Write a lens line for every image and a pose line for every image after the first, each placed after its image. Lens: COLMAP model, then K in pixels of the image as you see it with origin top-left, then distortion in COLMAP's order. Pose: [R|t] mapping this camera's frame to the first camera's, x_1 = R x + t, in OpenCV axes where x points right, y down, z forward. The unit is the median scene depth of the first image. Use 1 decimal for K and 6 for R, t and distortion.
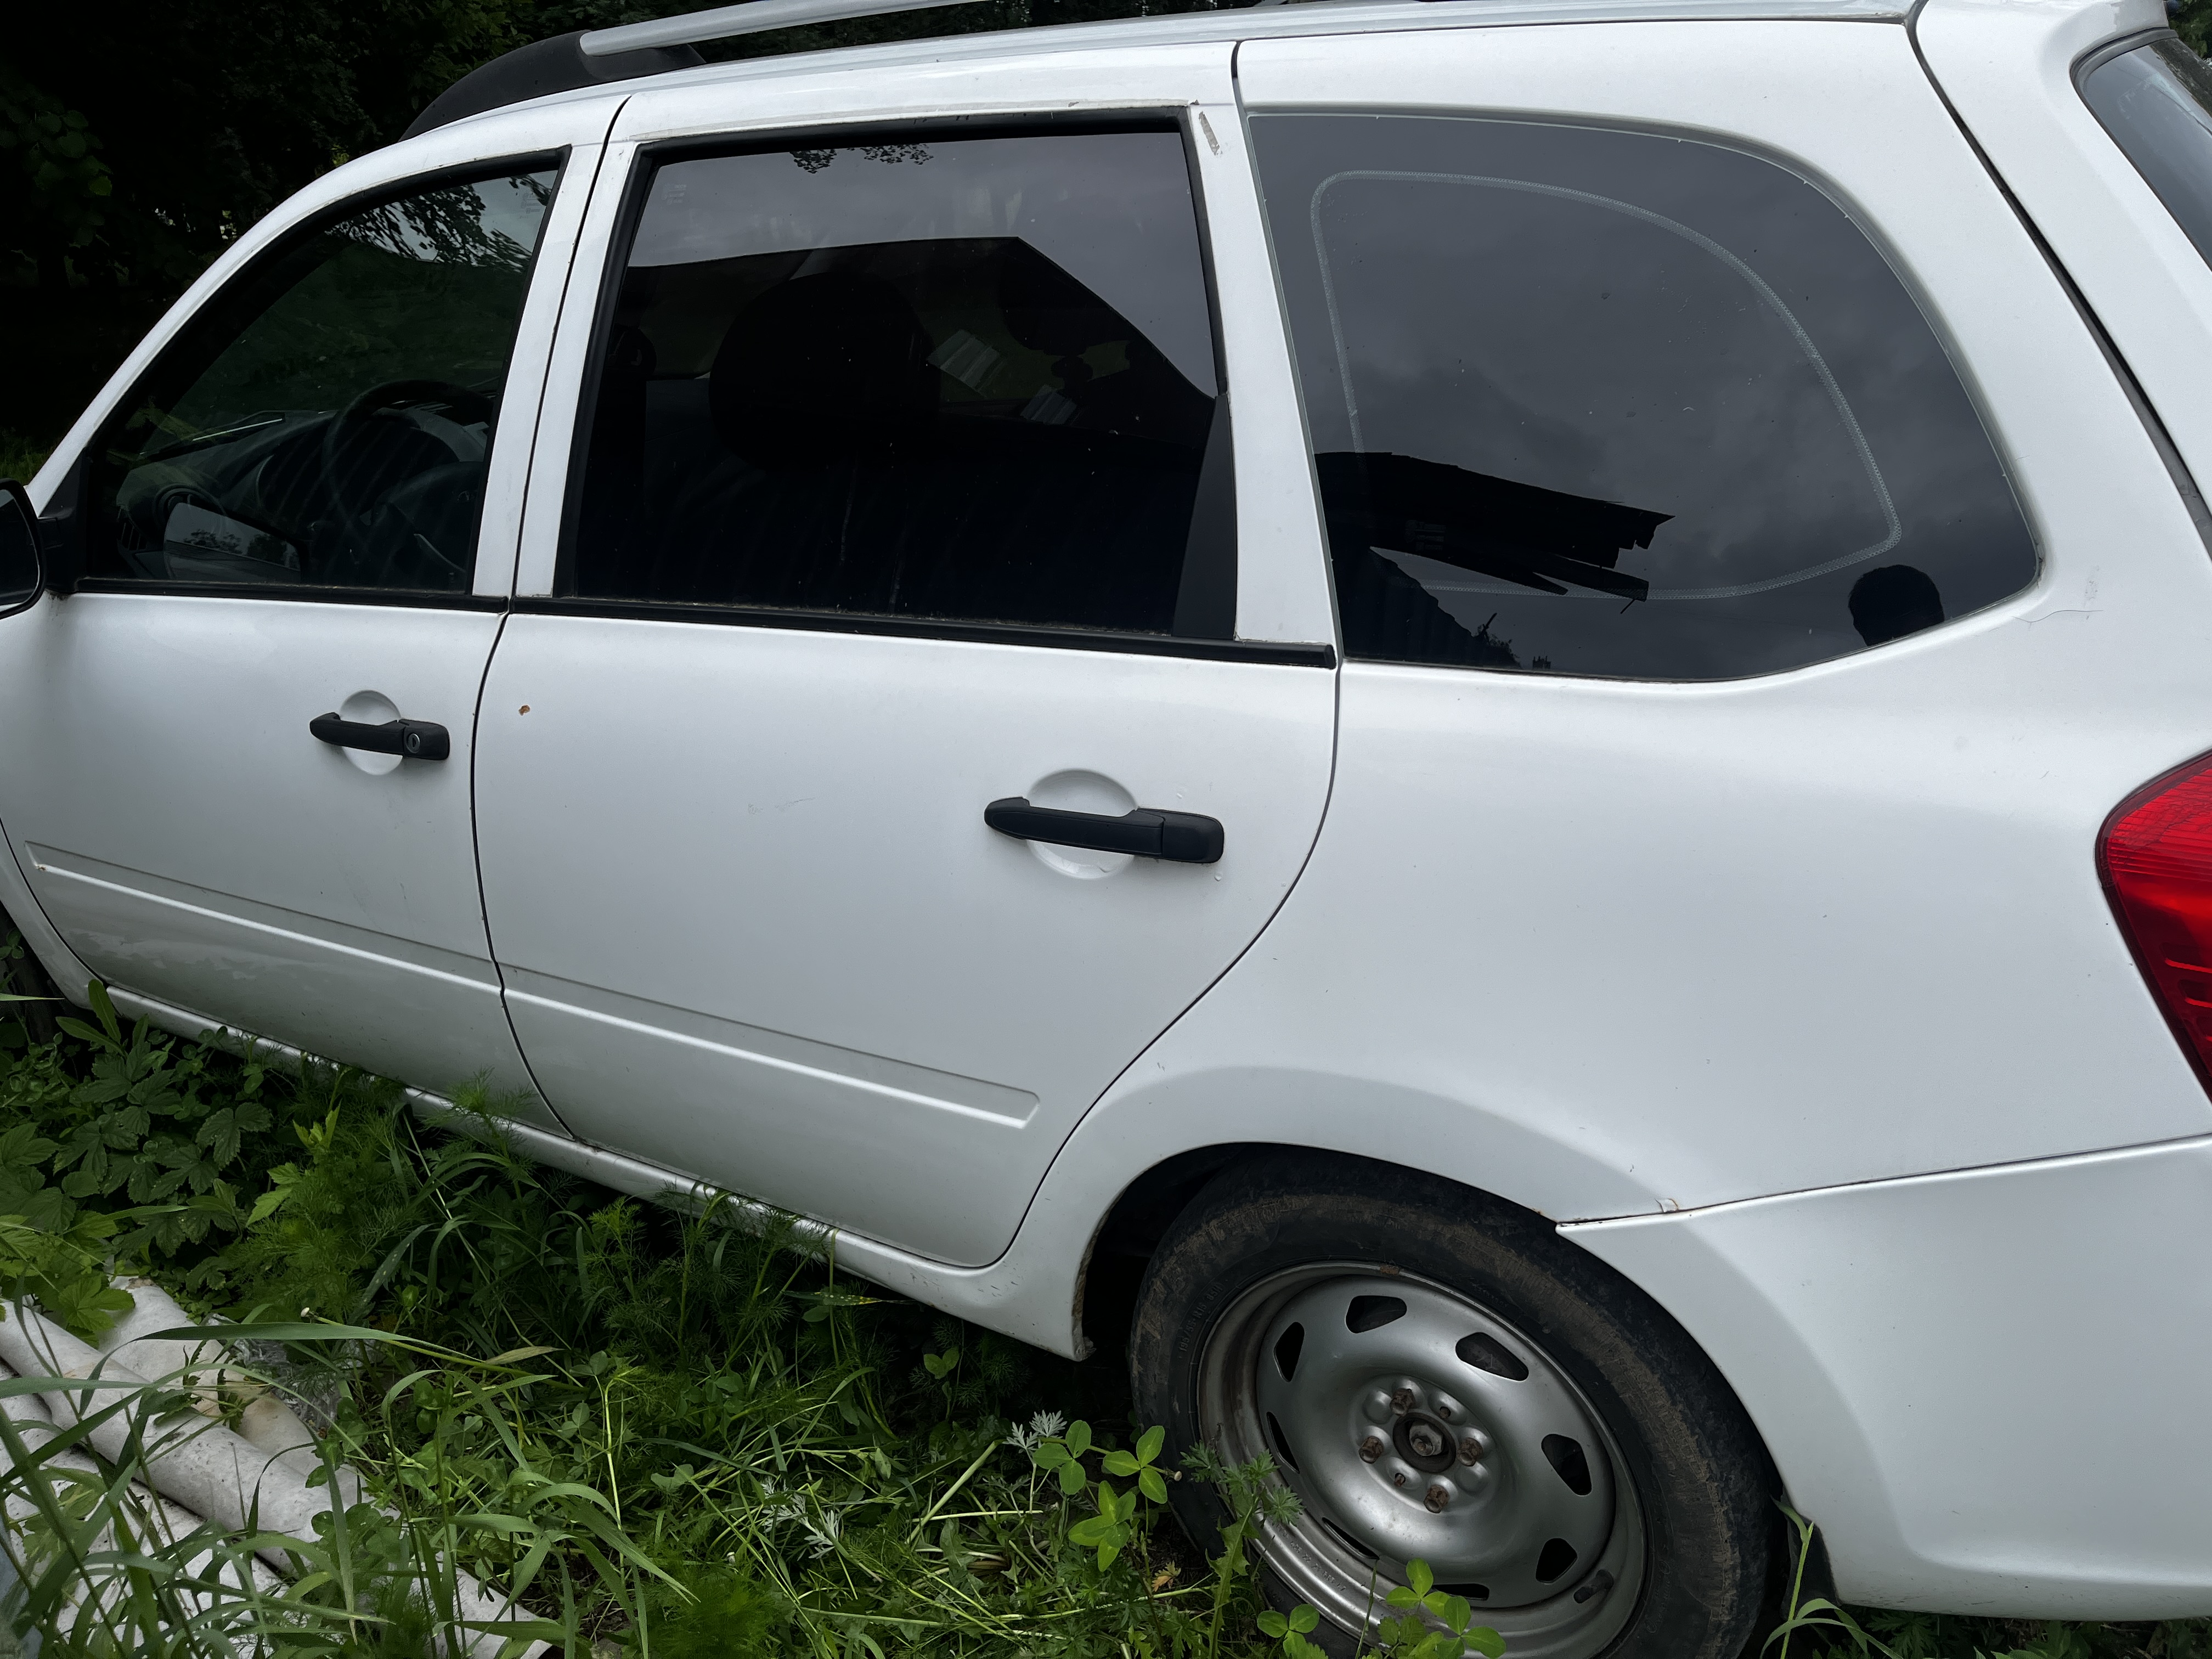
lens RADIAL K [[1681.4, 0, 1112.9], [0, 1681.4, 824.2], [0, 0, 1]] dist [0.094409, -0.136991]
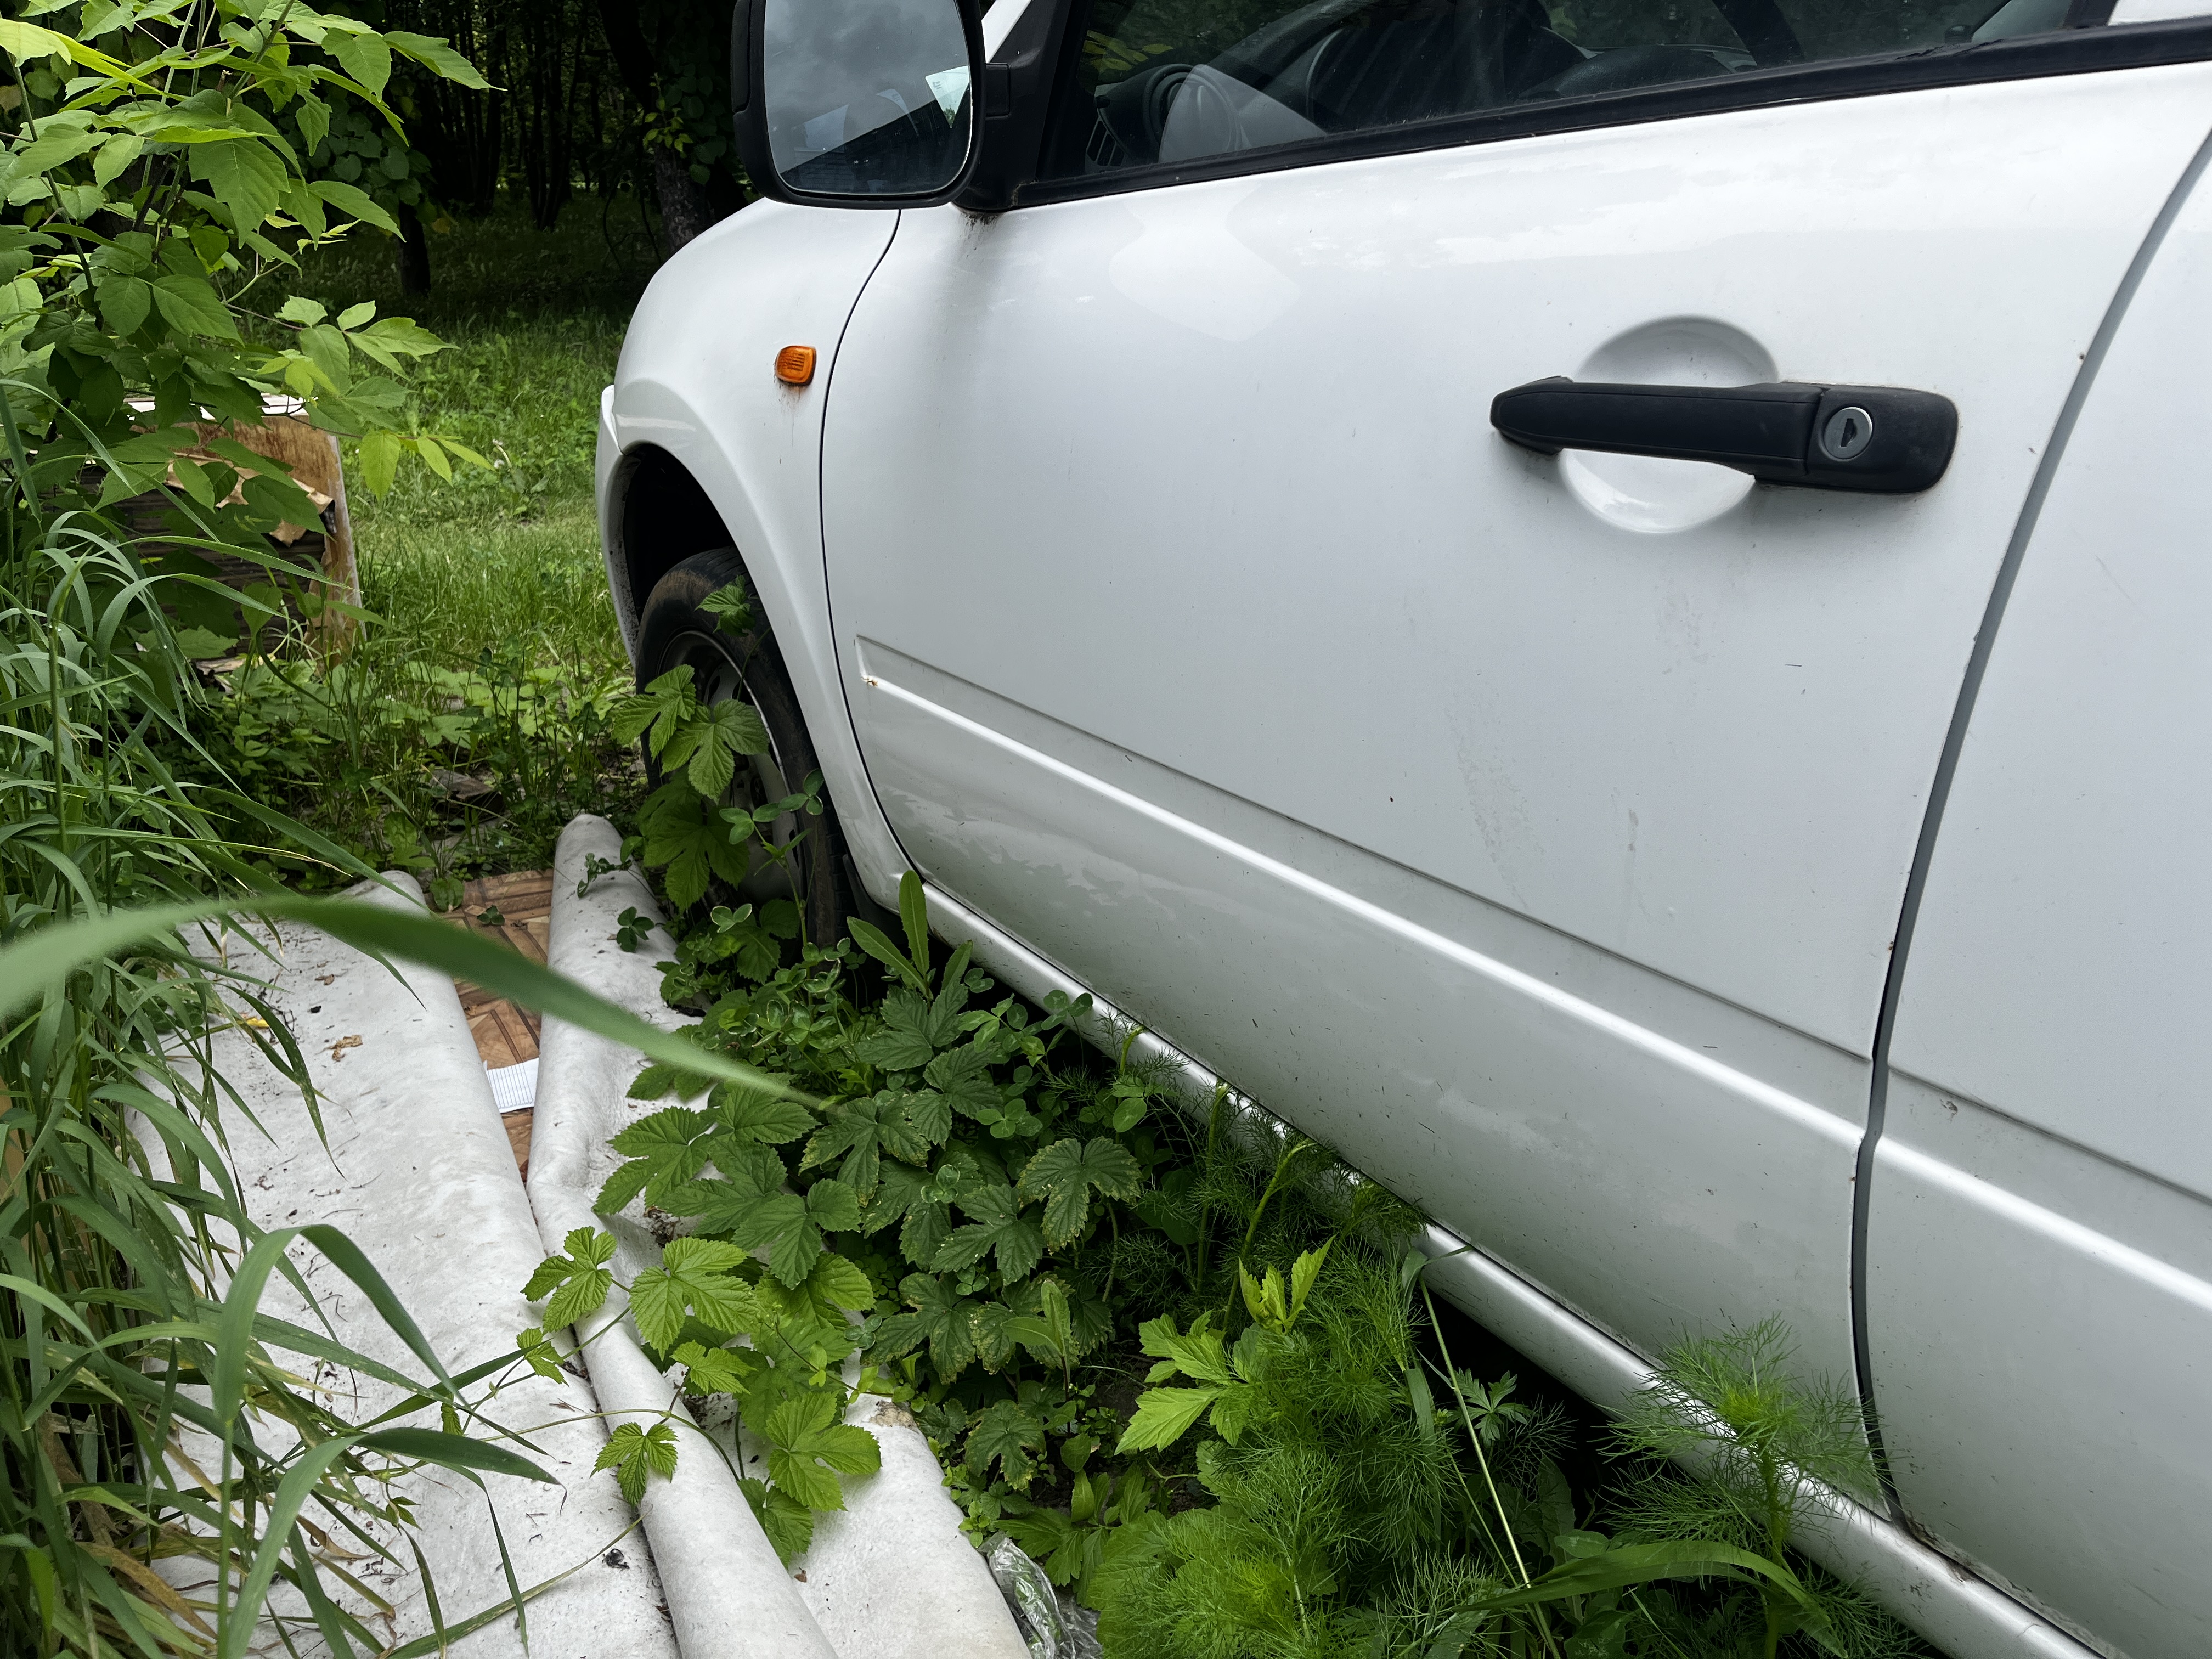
lens RADIAL K [[1749.9, 0, 1106.0], [0, 1749.9, 829.5], [0, 0, 1]] dist [0.001577, -0.143934]
pose [[0.899888, 0.188555, -0.393255, -0.305314], [-0.185949, 0.981524, 0.045106, 0.036605], [0.394494, 0.032535, 0.918322, 0.474251]]
